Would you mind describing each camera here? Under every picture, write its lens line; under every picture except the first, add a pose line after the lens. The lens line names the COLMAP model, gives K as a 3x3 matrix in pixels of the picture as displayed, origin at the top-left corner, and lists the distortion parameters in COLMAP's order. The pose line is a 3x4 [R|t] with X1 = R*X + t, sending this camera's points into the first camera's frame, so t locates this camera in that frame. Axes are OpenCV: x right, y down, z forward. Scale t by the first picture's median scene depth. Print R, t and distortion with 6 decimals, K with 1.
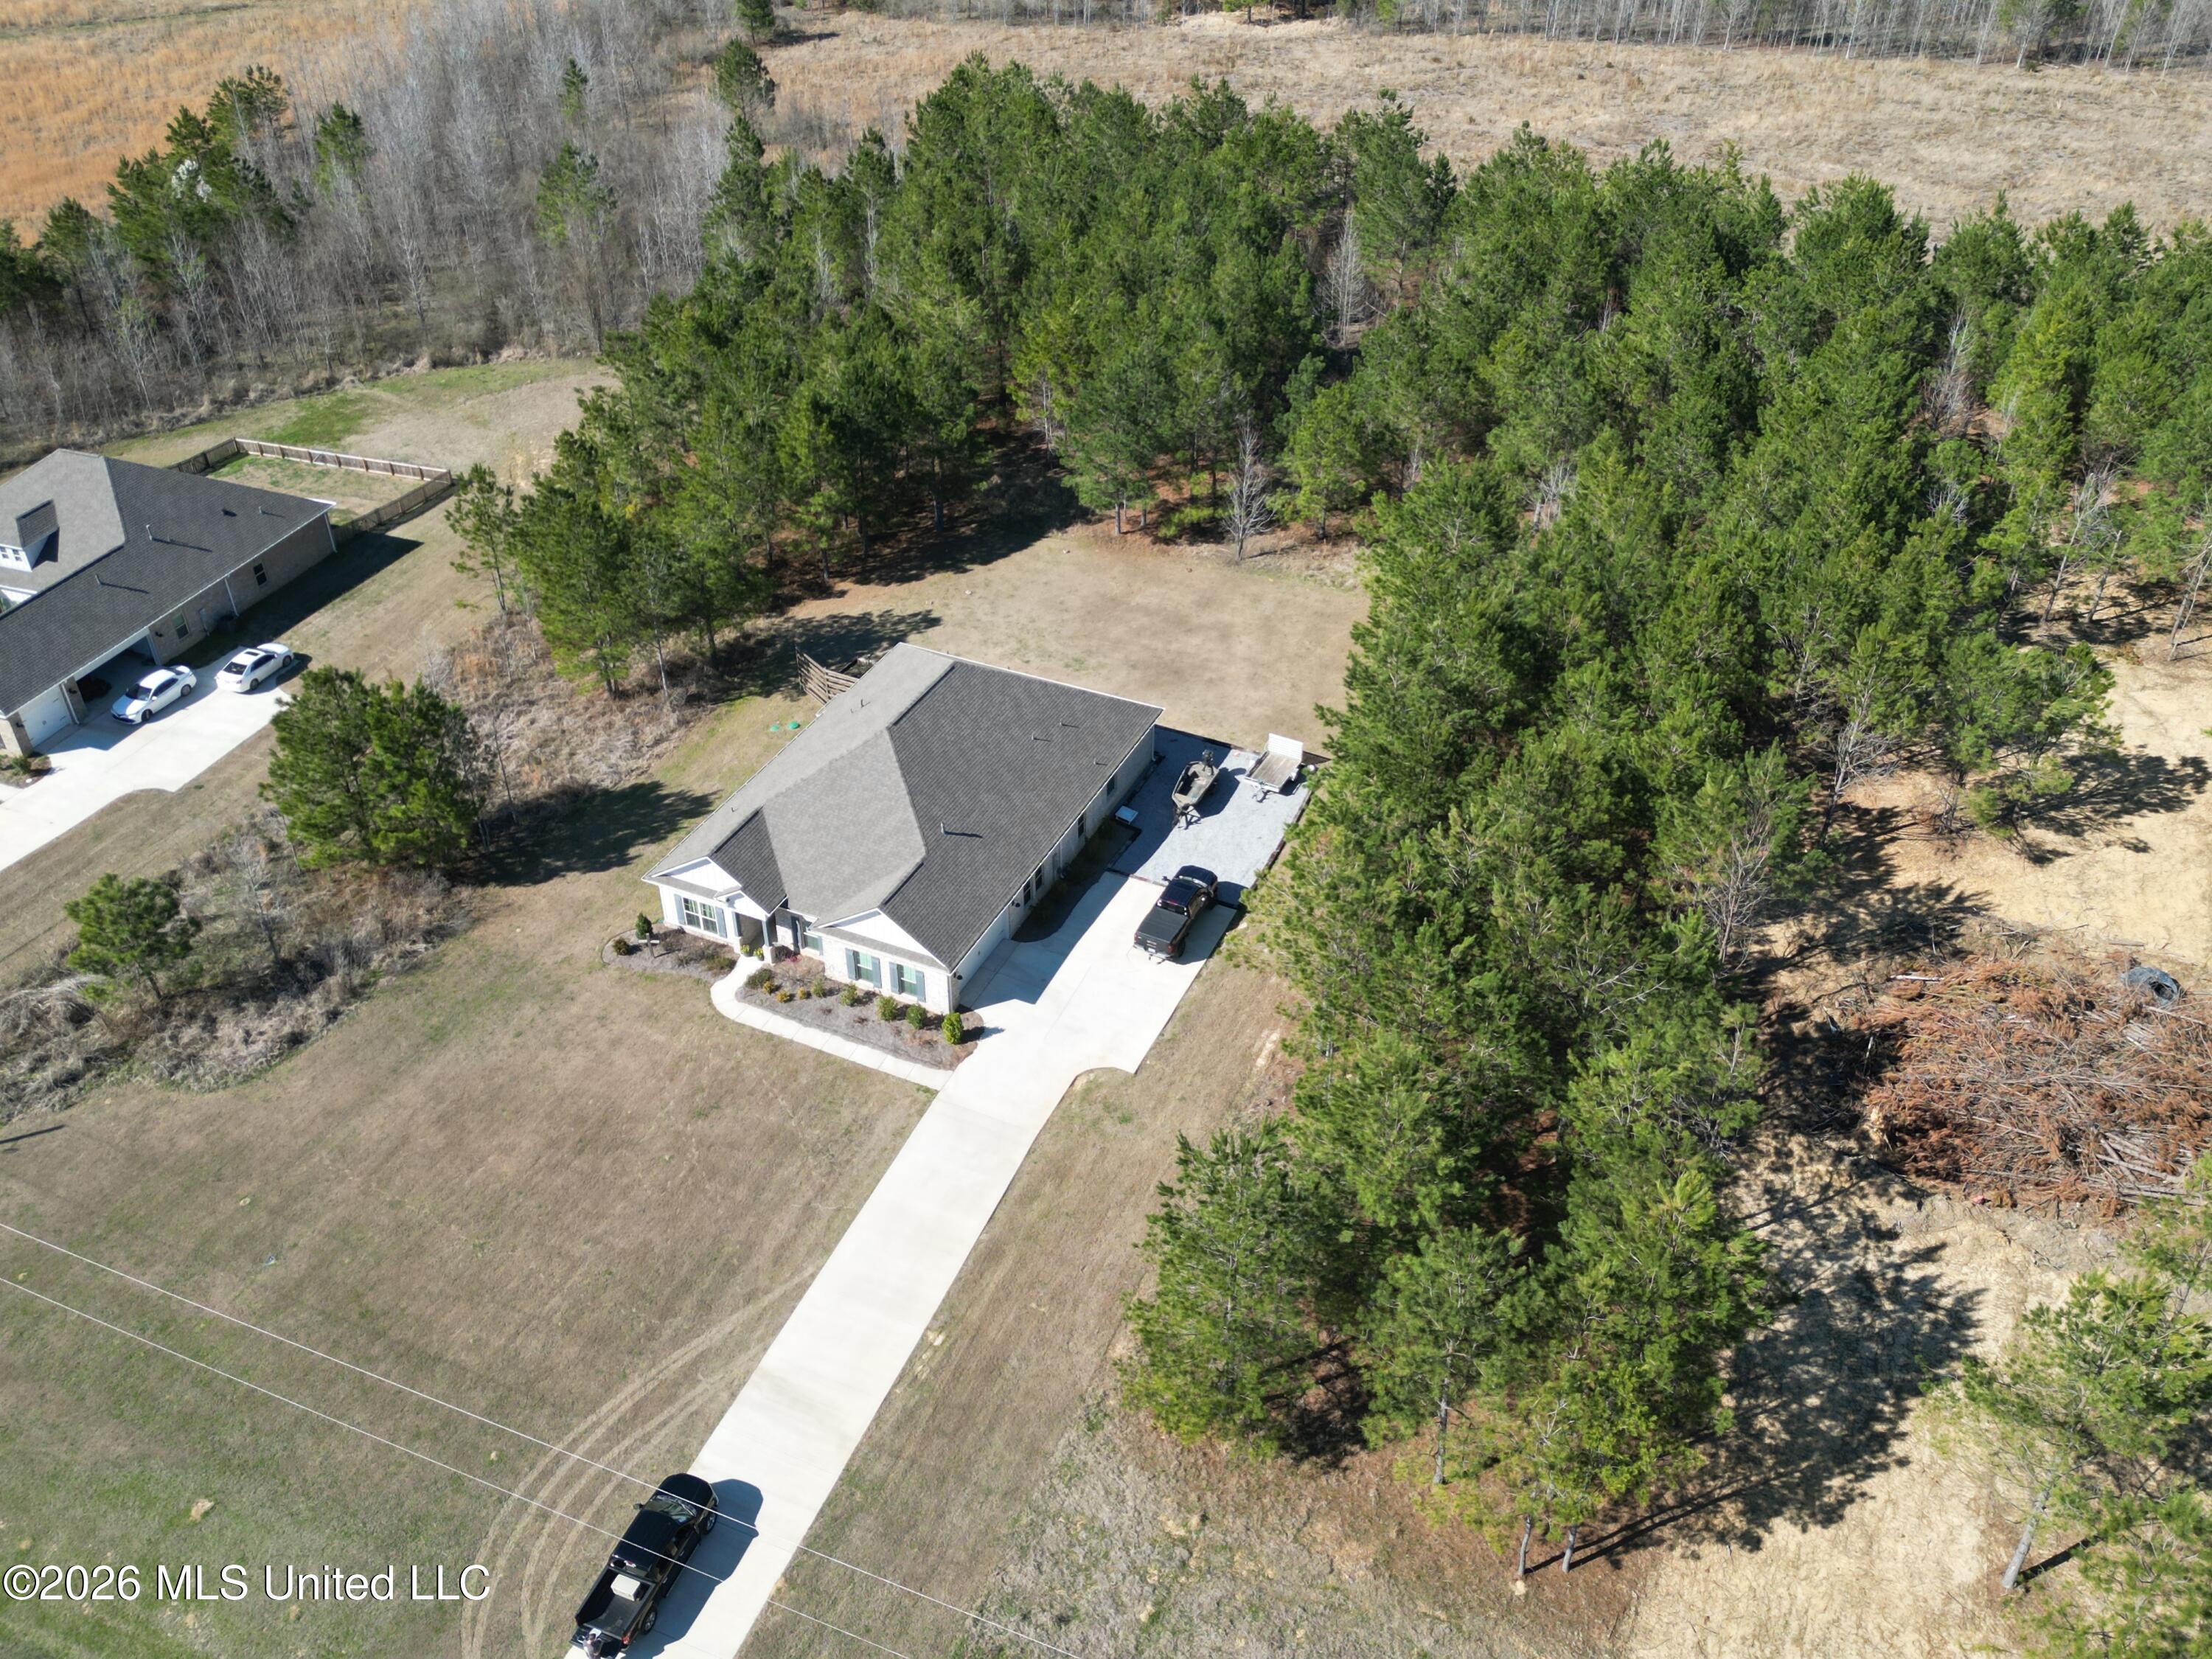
lens RADIAL K [[1824.8, 0, 1106.0], [0, 1824.8, 829.5], [0, 0, 1]] dist [0.072201, -0.048864]
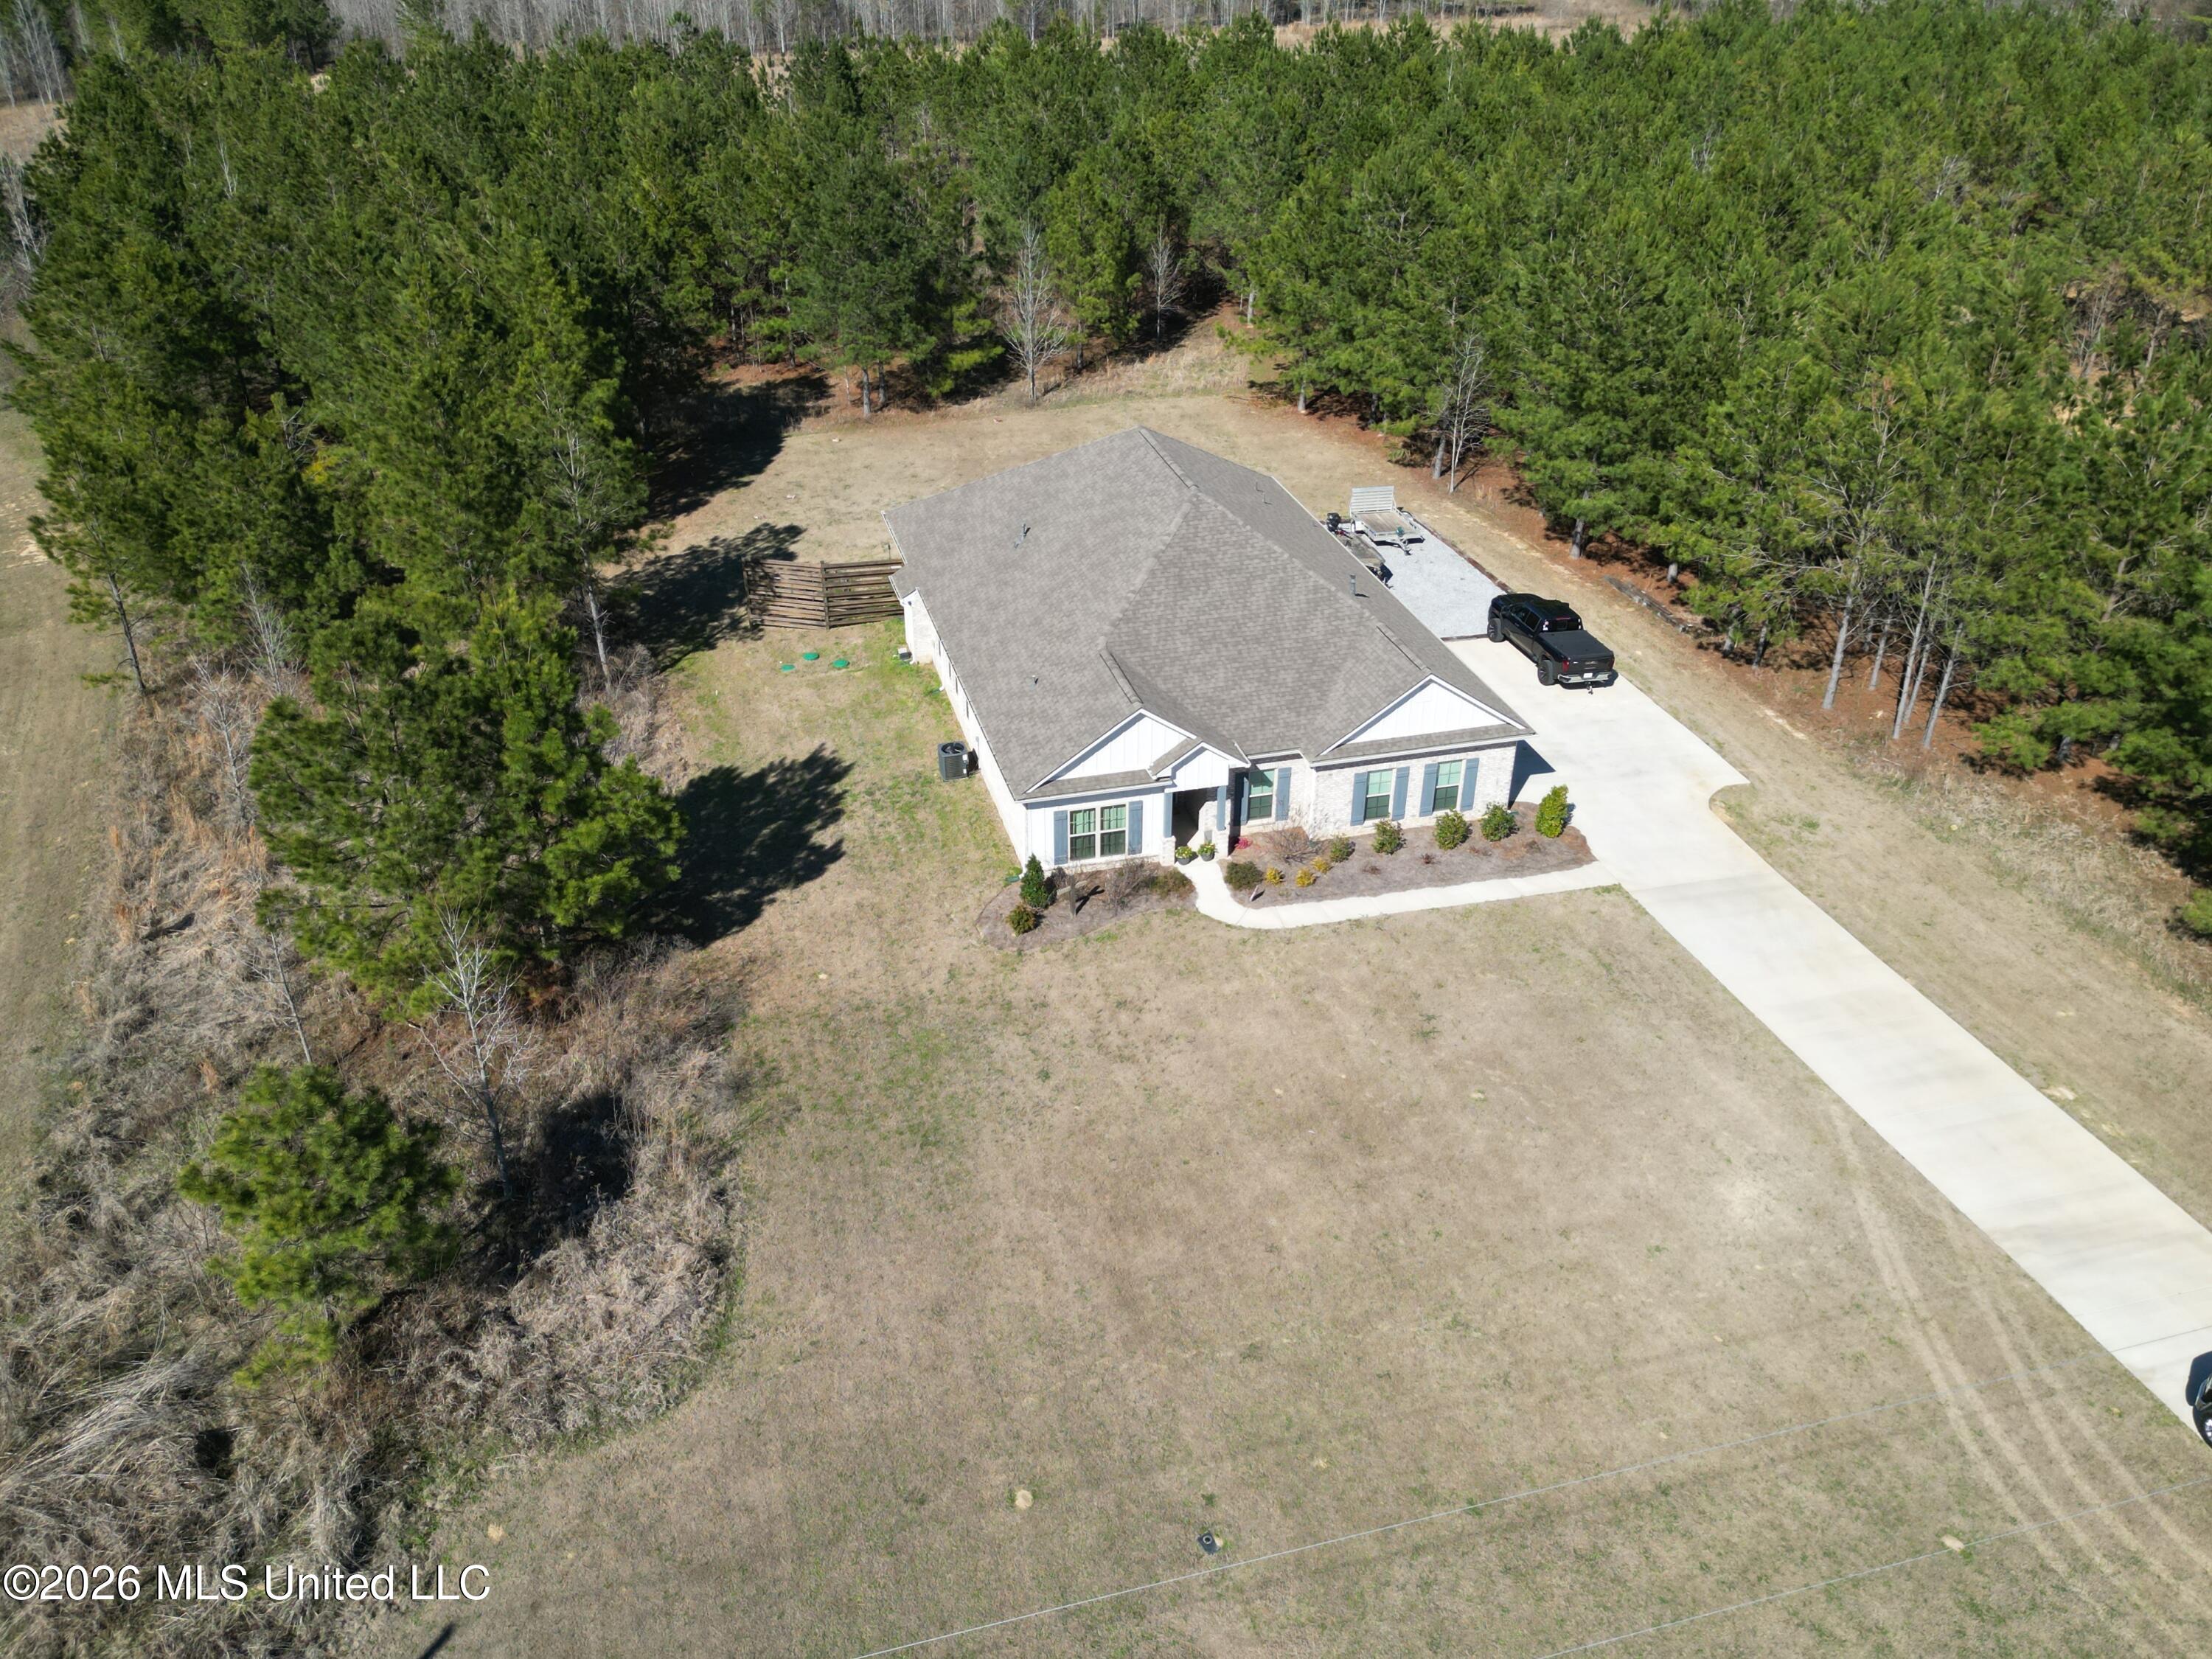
lens RADIAL K [[1778.6, 0, 1106.0], [0, 1778.6, 829.5], [0, 0, 1]] dist [0.070043, -0.068474]
pose [[0.770317, -0.325453, 0.548354, -0.518309], [0.377325, 0.925876, 0.019457, 0.033154], [-0.514040, 0.191919, 0.836020, 0.459355]]
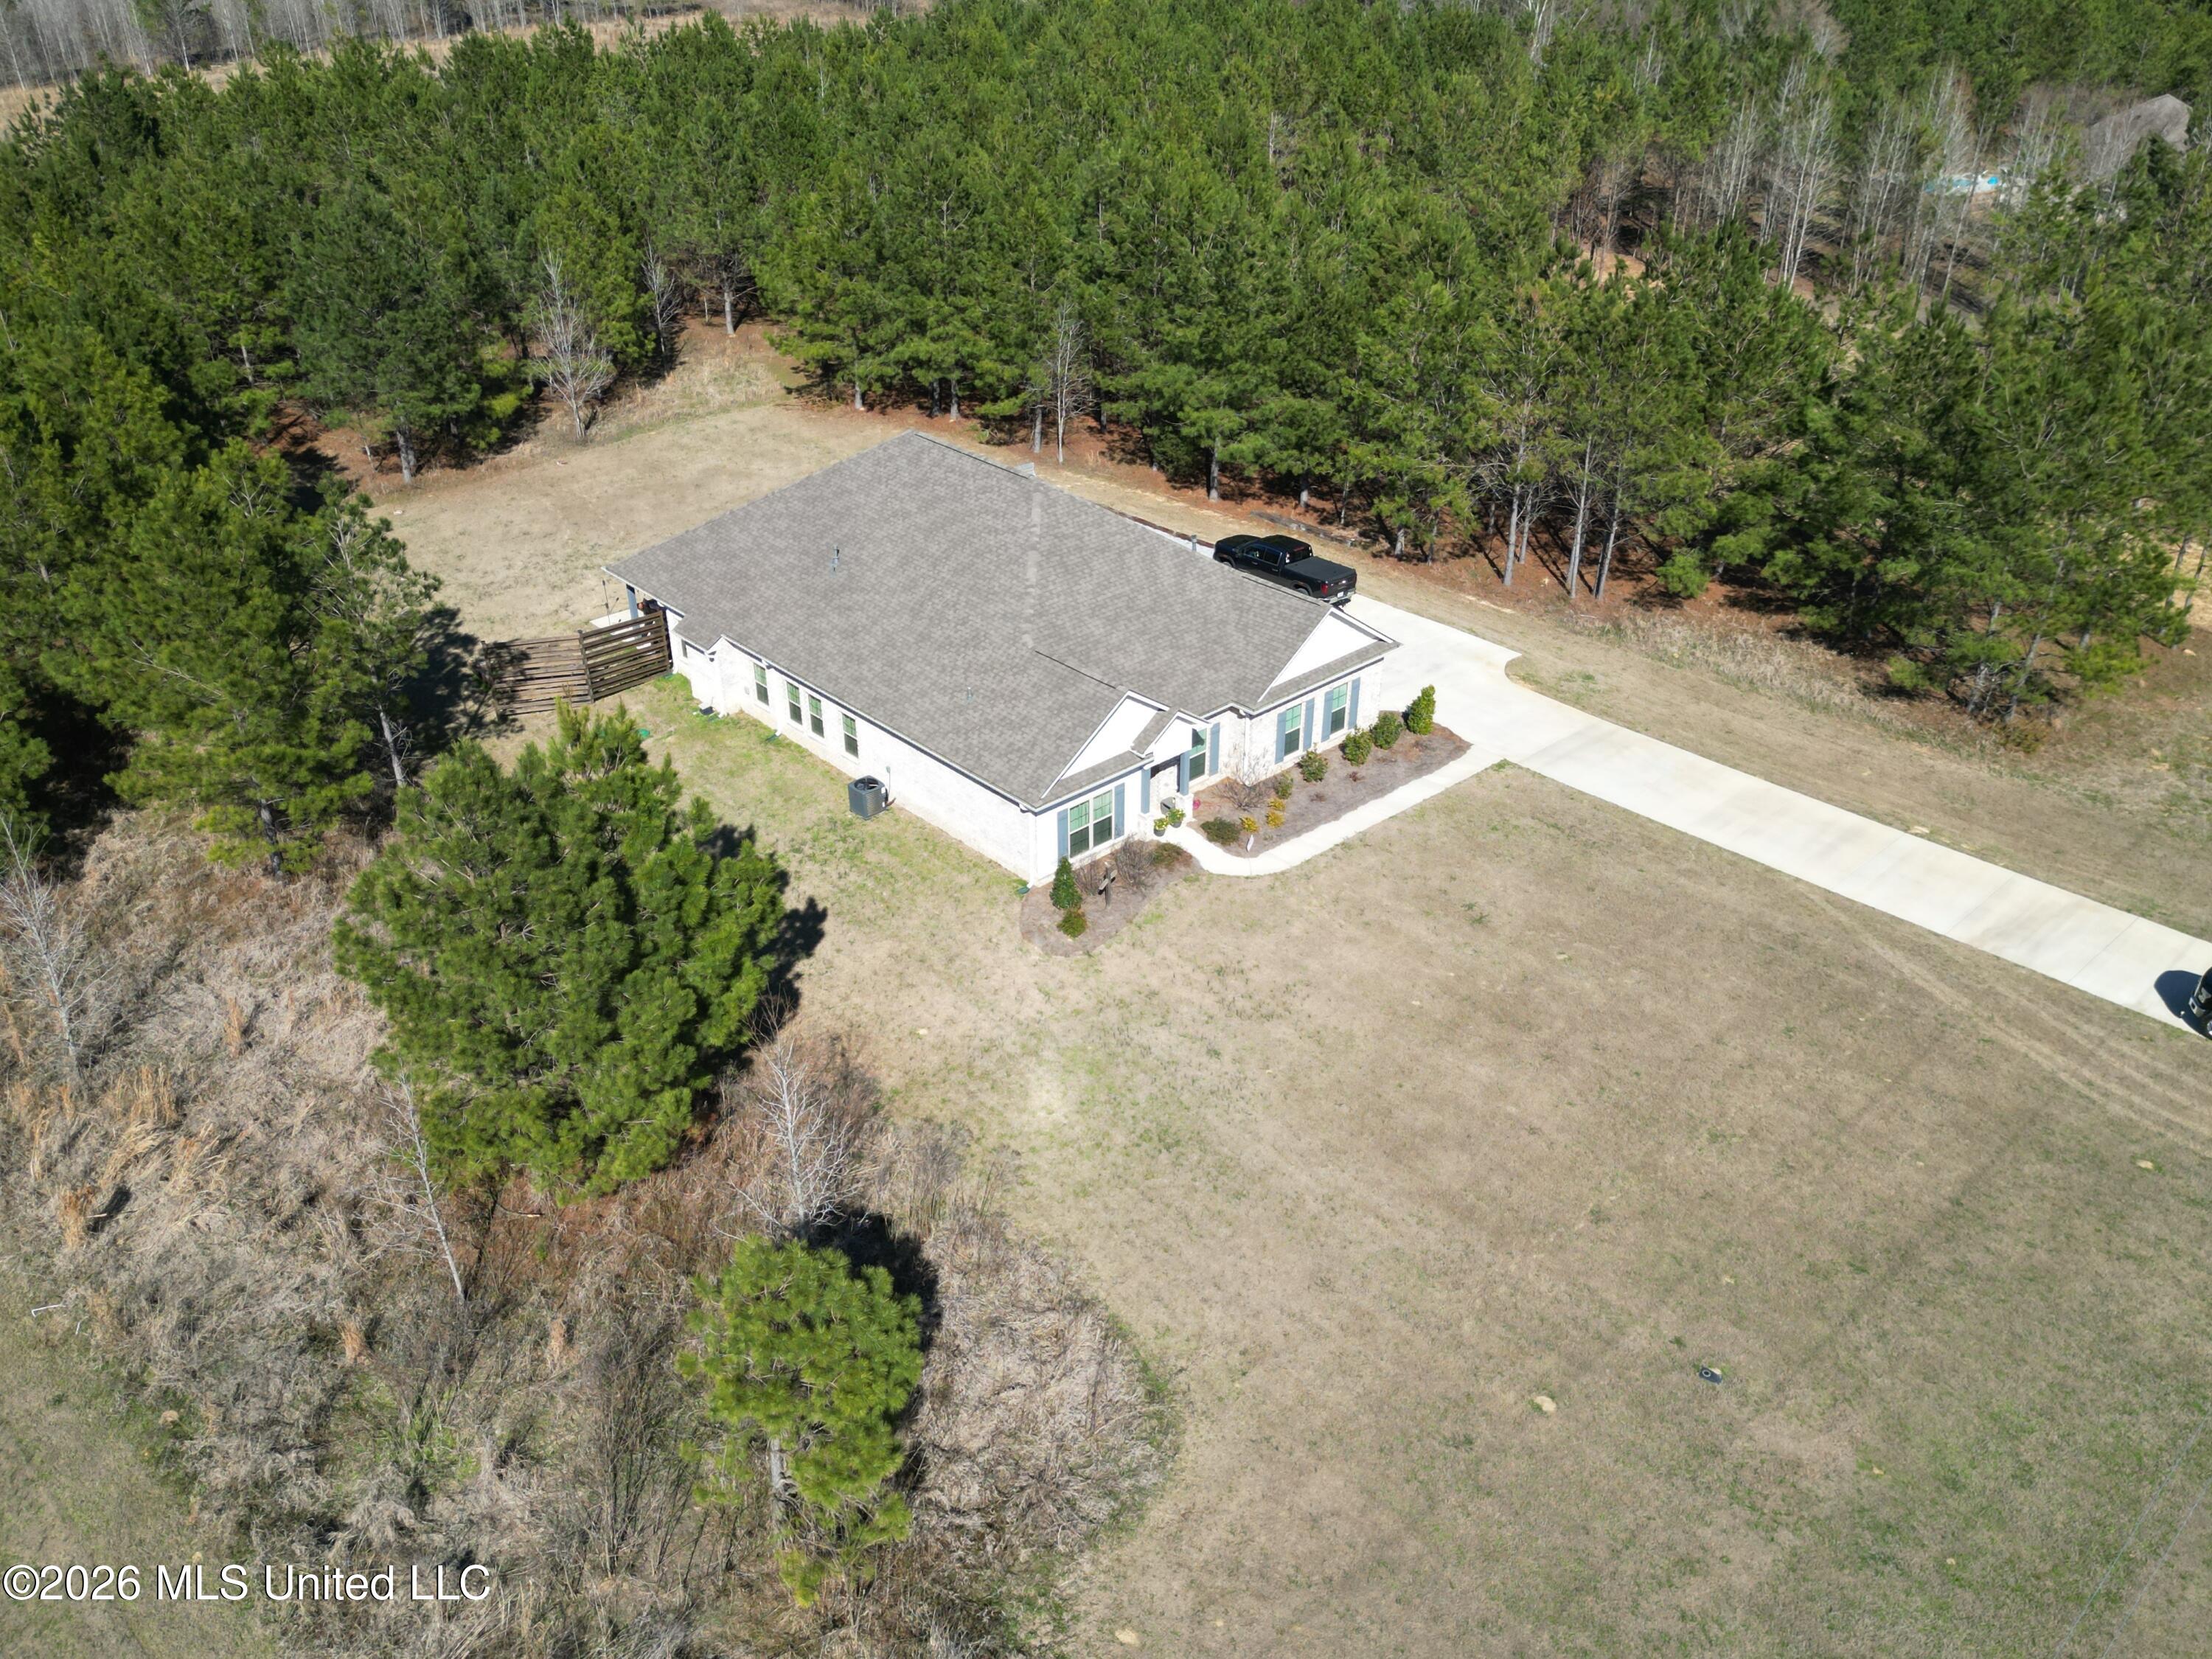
lens RADIAL K [[1778.6, 0, 1106.0], [0, 1778.6, 829.5], [0, 0, 1]] dist [0.070043, -0.068474]
pose [[0.384003, -0.471600, 0.793810, -0.660403], [0.546844, 0.808886, 0.216022, -0.075120], [-0.743978, 0.351137, 0.568507, 0.610149]]
